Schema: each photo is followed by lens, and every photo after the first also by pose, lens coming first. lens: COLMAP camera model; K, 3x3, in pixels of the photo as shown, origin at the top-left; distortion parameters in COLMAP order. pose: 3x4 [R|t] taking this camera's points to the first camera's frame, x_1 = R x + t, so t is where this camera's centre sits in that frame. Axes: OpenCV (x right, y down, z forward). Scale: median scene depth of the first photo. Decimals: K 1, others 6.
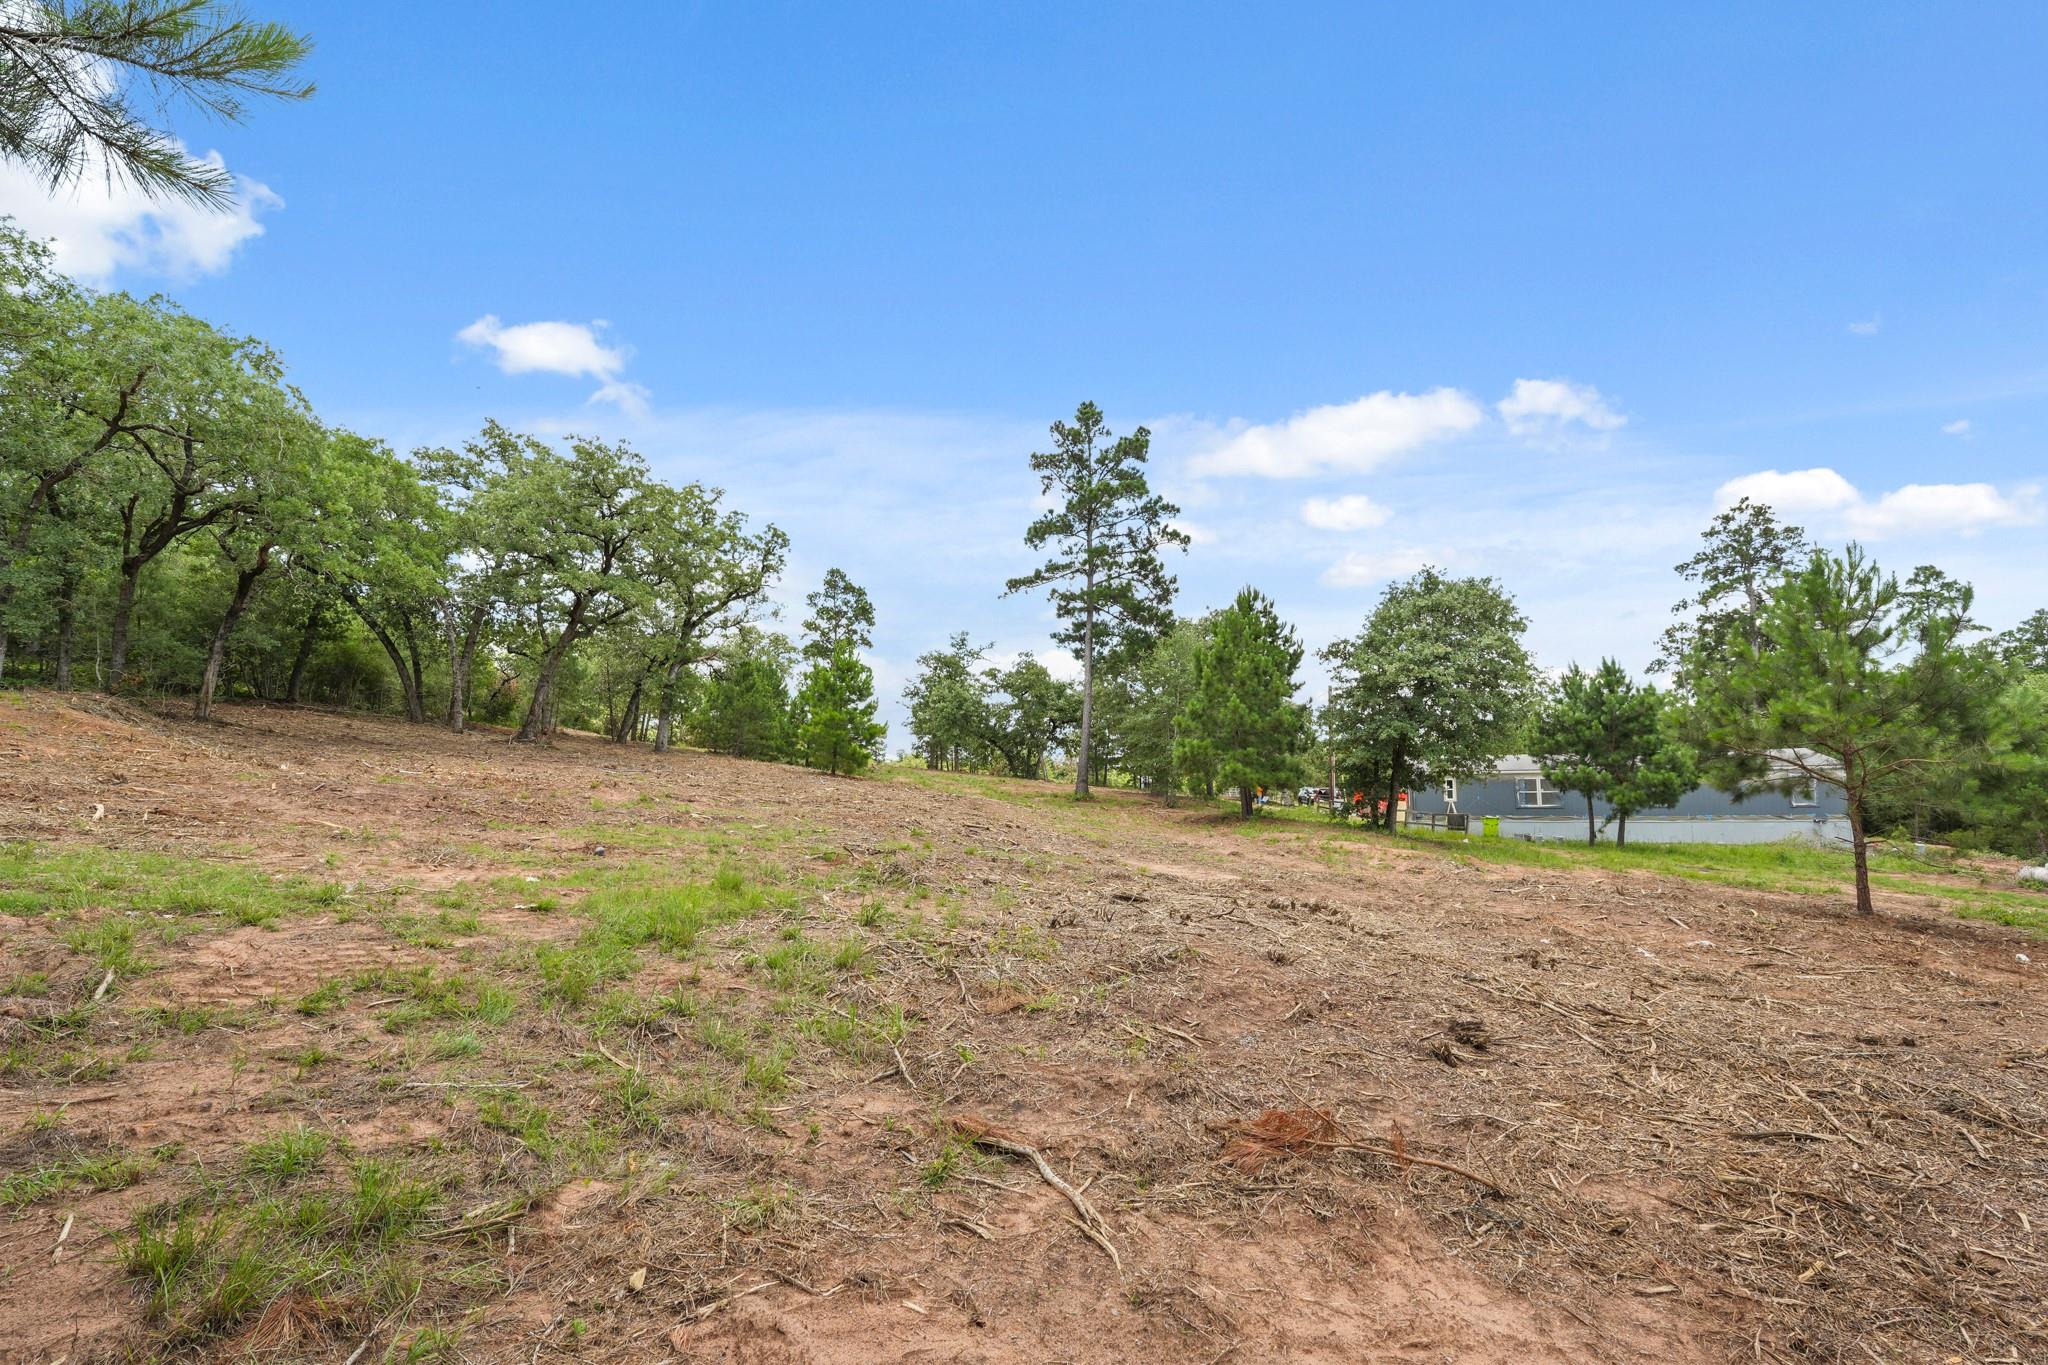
lens RADIAL K [[905.0, 0, 1021.9], [0, 905.0, 690.9], [0, 0, 1]] dist [0.000024, 0.000005]
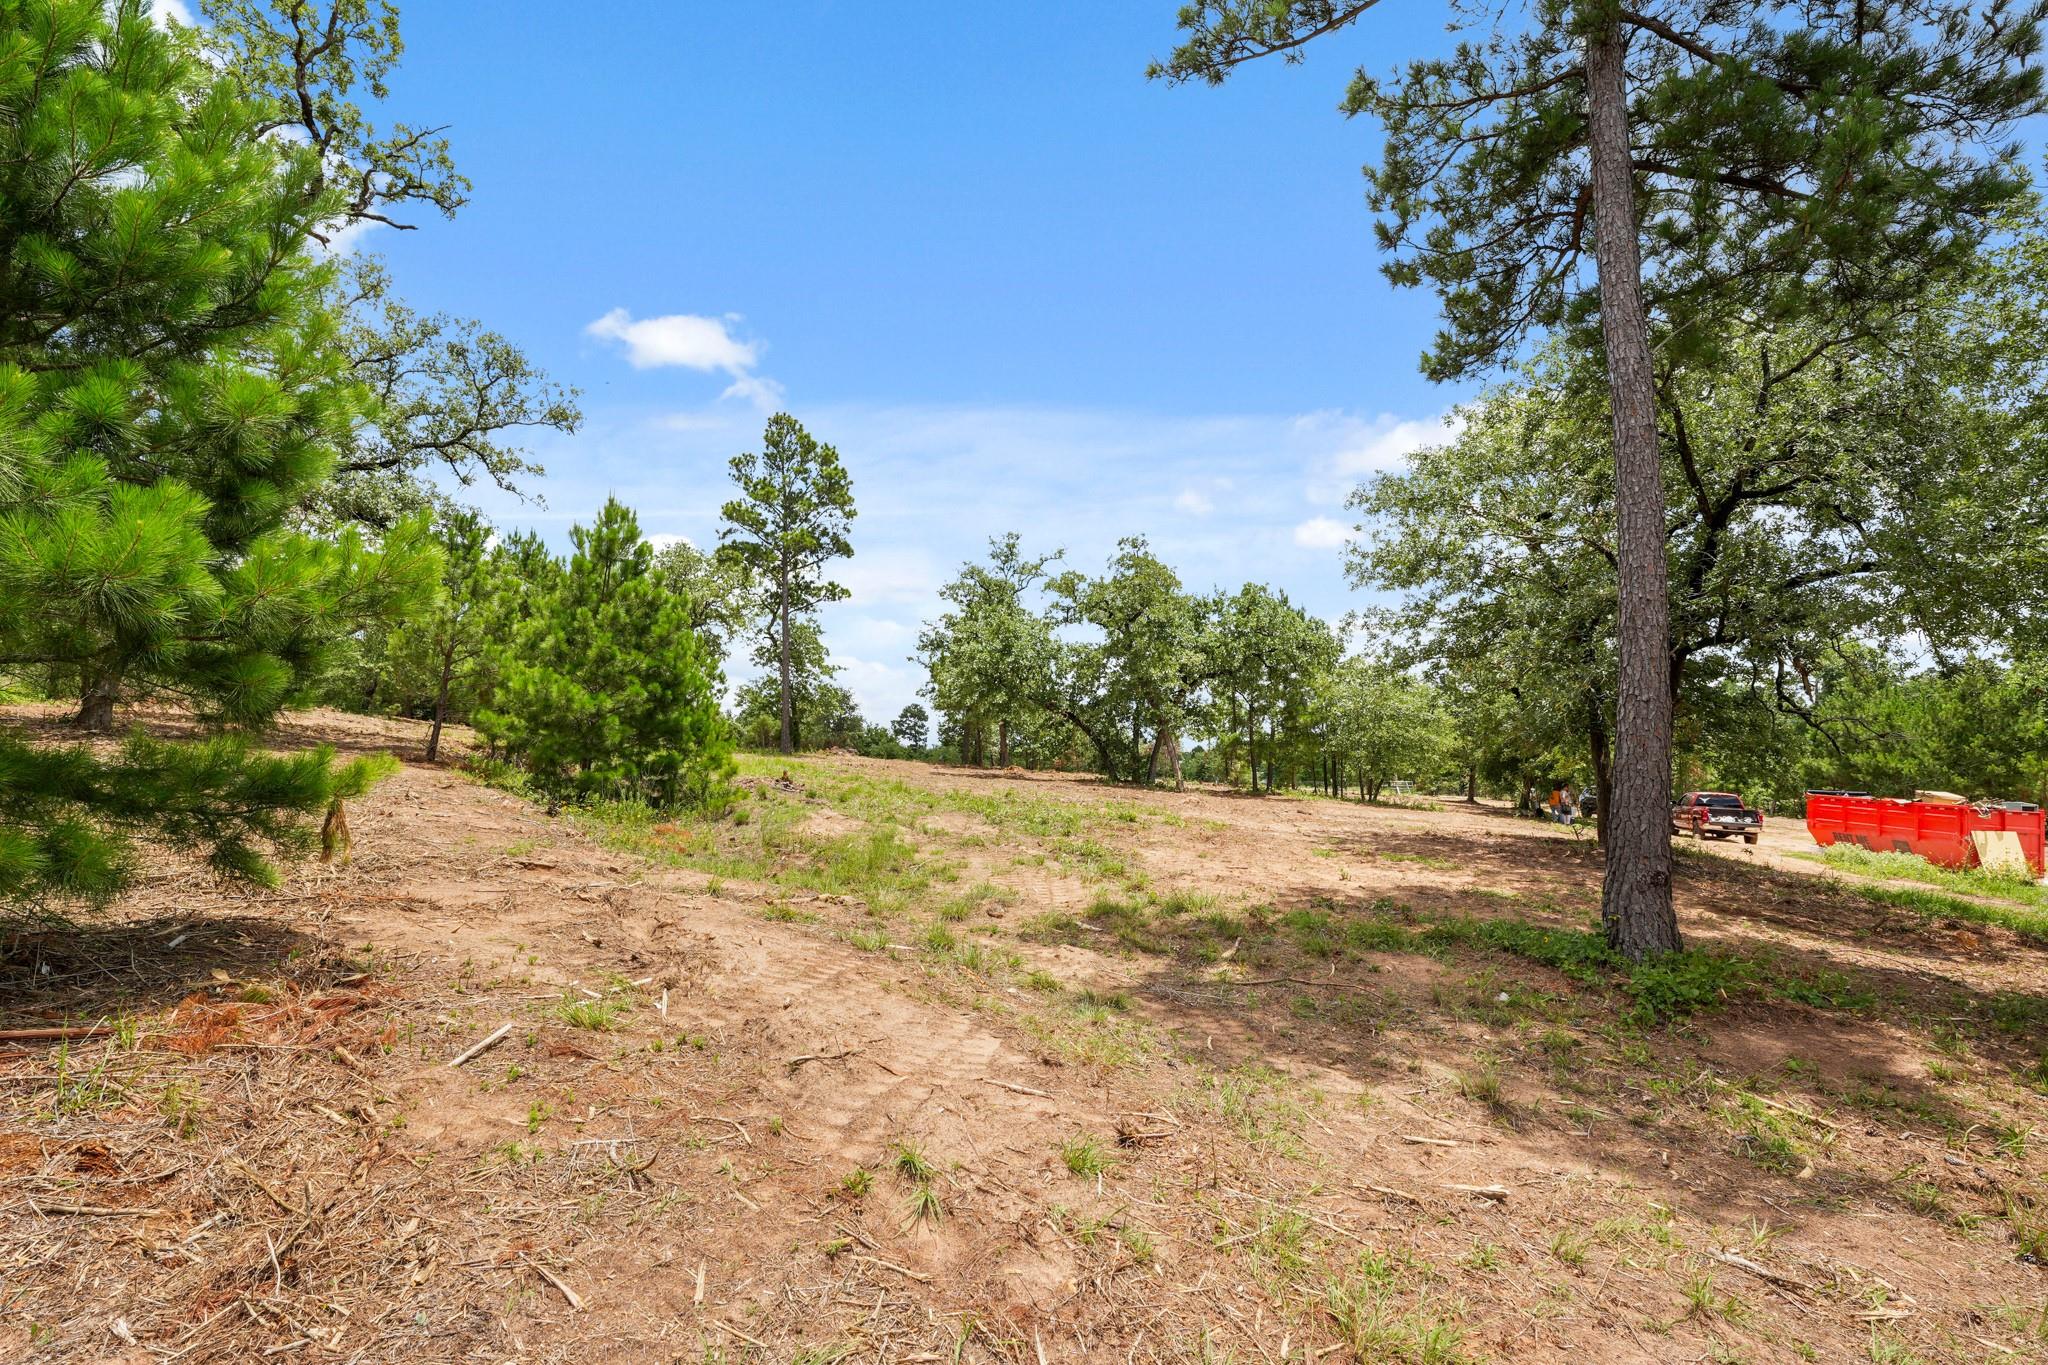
lens RADIAL K [[905.0, 0, 1027.5], [0, 905.0, 679.3], [0, 0, 1]] dist [0.000024, 0.000005]
pose [[0.998530, -0.015933, -0.051814, -0.027381], [0.016188, 0.999859, 0.004495, 0.029945], [0.051735, -0.005327, 0.998647, 0.444758]]
